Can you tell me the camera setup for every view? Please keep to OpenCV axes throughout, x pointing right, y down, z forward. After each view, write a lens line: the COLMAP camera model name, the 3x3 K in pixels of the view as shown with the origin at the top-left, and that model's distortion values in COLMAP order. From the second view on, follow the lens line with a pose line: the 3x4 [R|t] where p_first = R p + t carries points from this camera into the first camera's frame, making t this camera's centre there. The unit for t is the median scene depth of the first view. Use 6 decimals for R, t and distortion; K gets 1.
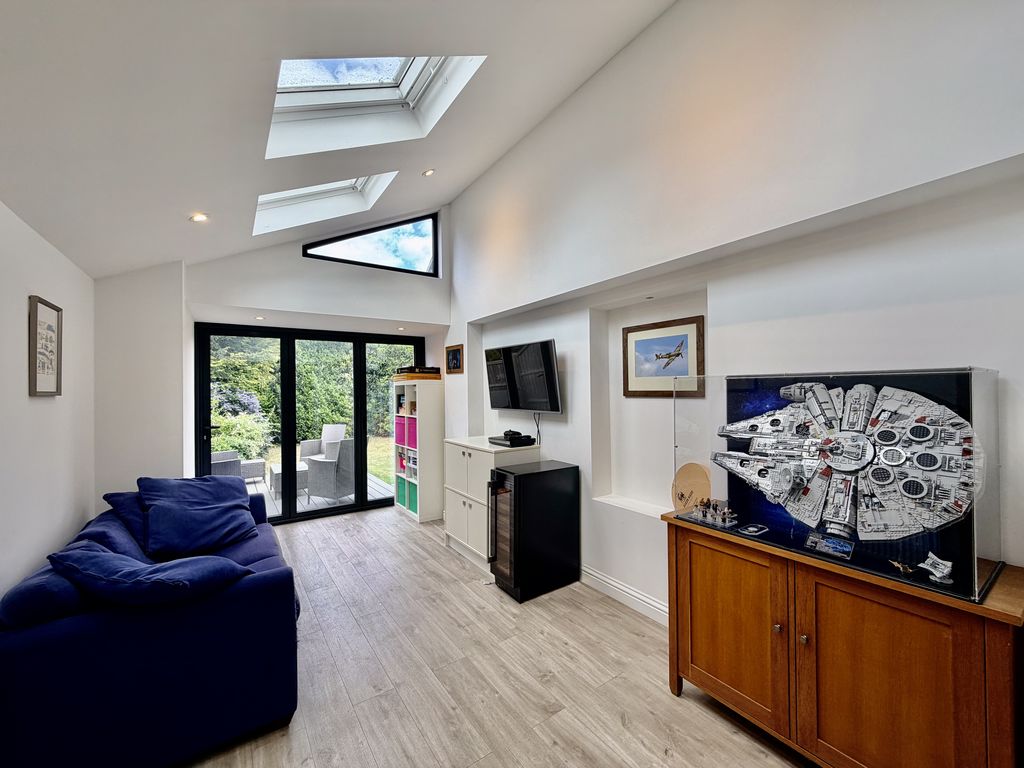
lens RADIAL K [[406.9, 0, 506.0], [0, 406.9, 389.2], [0, 0, 1]] dist [-0.000757, -0.000110]
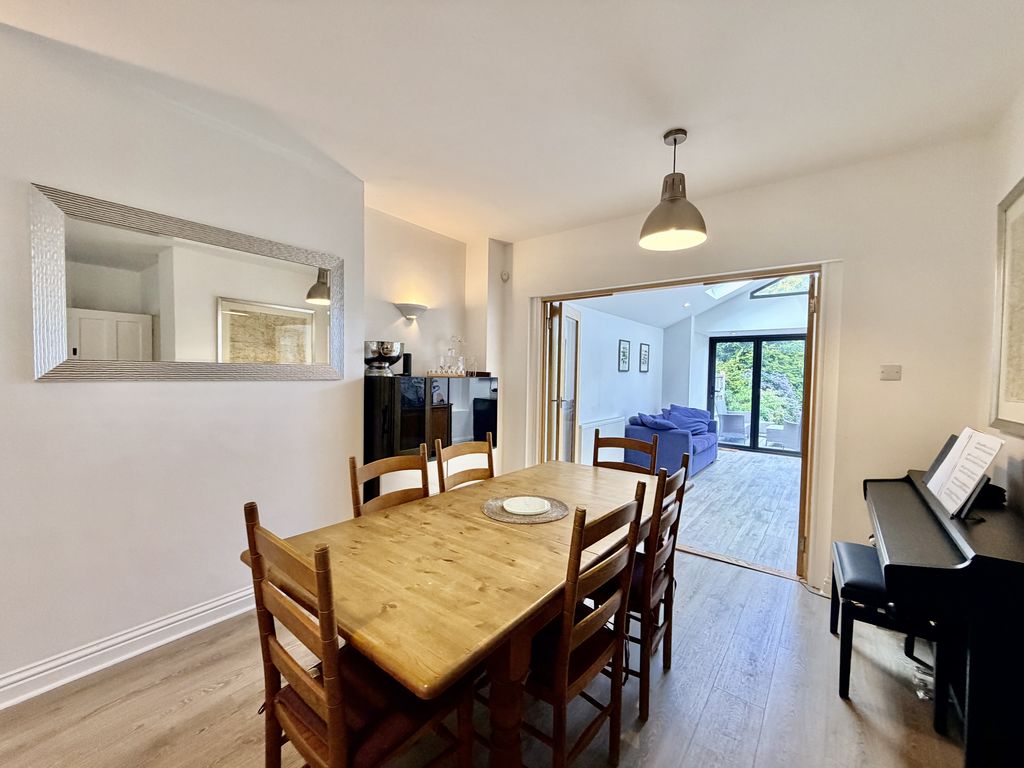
lens RADIAL K [[406.9, 0, 512.4], [0, 406.9, 383.0], [0, 0, 1]] dist [-0.000757, -0.000110]
pose [[0.299233, 0.045278, -0.953105, 0.994870], [-0.021055, 0.998944, 0.040845, -0.003869], [0.953948, 0.007845, 0.299870, -0.589897]]
